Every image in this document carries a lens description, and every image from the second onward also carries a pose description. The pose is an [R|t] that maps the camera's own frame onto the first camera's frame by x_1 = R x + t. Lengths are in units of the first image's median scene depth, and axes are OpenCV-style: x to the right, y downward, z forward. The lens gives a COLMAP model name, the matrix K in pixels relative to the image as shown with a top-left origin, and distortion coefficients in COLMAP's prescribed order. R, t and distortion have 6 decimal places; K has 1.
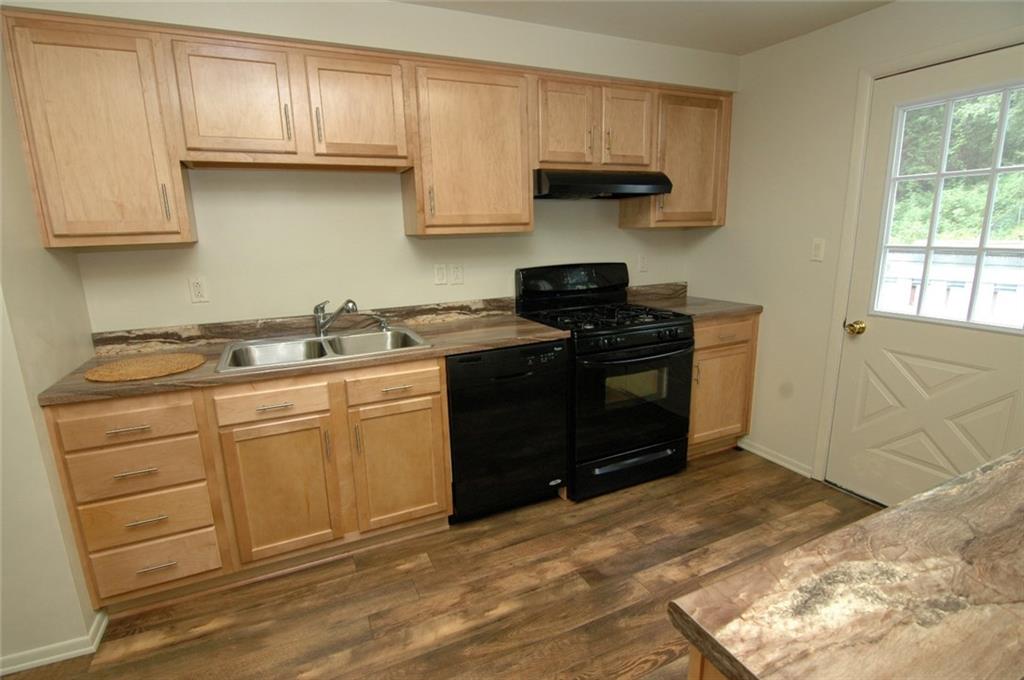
lens RADIAL K [[493.6, 0, 508.2], [0, 493.6, 340.0], [0, 0, 1]] dist [-0.009851, -0.007518]
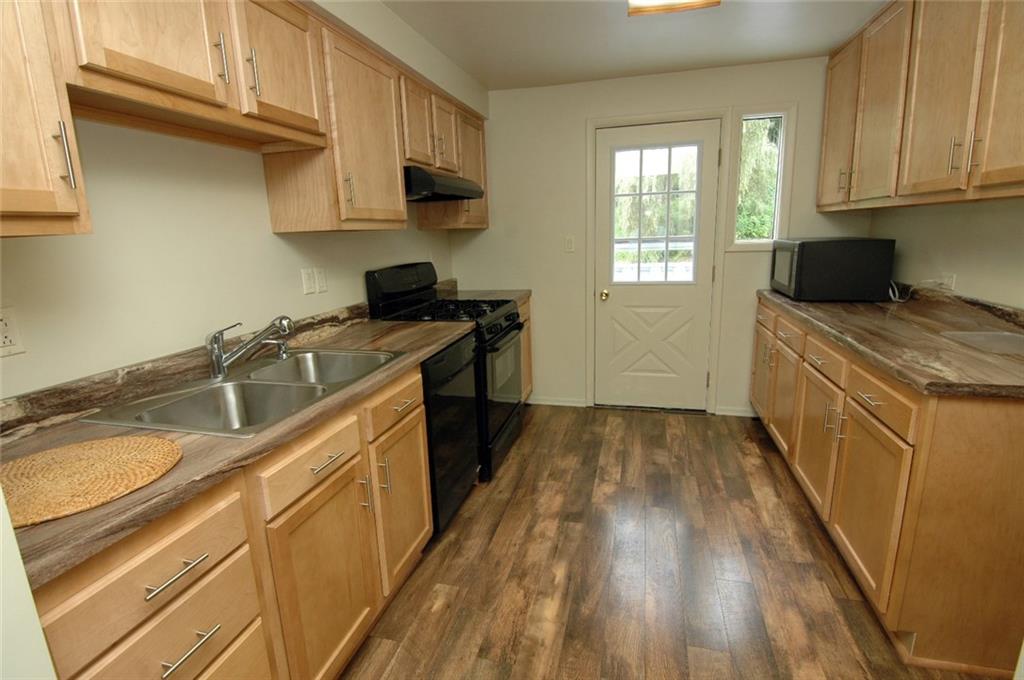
lens RADIAL K [[493.6, 0, 508.6], [0, 493.6, 339.6], [0, 0, 1]] dist [-0.009851, -0.007518]
pose [[0.644317, -0.158566, 0.748139, -0.690747], [0.181933, 0.981965, 0.051440, -0.023846], [-0.742803, 0.102967, 0.661545, 0.273001]]
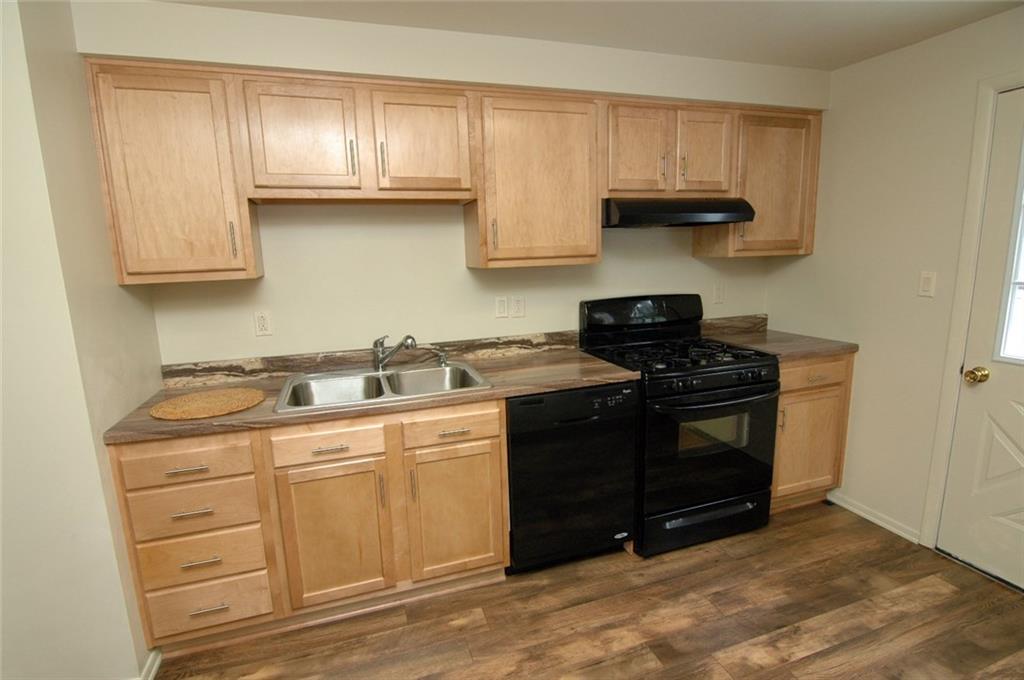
lens RADIAL K [[493.6, 0, 508.5], [0, 493.6, 339.6], [0, 0, 1]] dist [-0.009851, -0.007518]
pose [[0.993405, 0.016626, -0.113445, -0.017344], [-0.020800, 0.999146, -0.035708, -0.044361], [0.112754, 0.037833, 0.992902, 0.060306]]
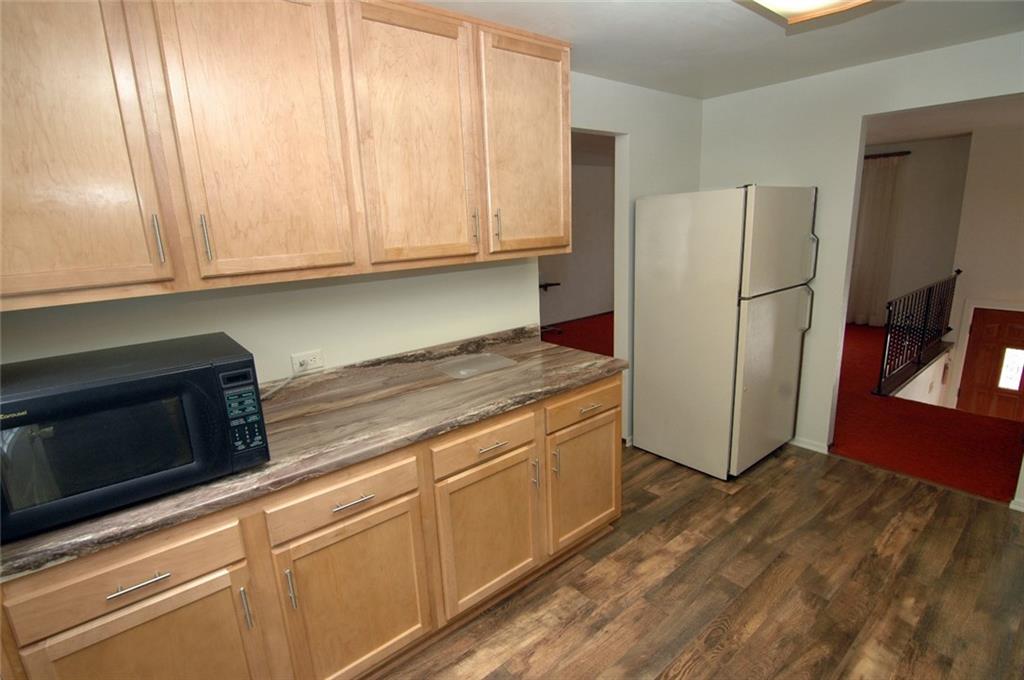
lens RADIAL K [[493.6, 0, 506.2], [0, 493.6, 339.4], [0, 0, 1]] dist [-0.009851, -0.007518]
pose [[-0.968035, 0.121170, -0.219605, 0.579242], [0.013842, 0.900038, 0.435592, -0.352947], [0.250434, 0.418629, -0.872945, 1.134999]]
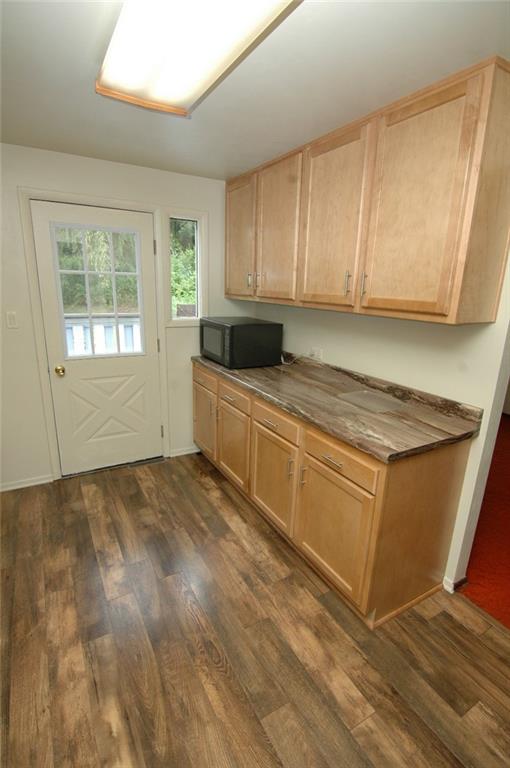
lens RADIAL K [[370.2, 0, 256.4], [0, 370.2, 383.4], [0, 0, 1]] dist [-0.009851, -0.007518]
pose [[-0.088784, -0.238584, 0.967055, -0.494480], [0.186842, 0.949665, 0.251447, -0.179668], [-0.978370, 0.203011, -0.039738, 0.526277]]
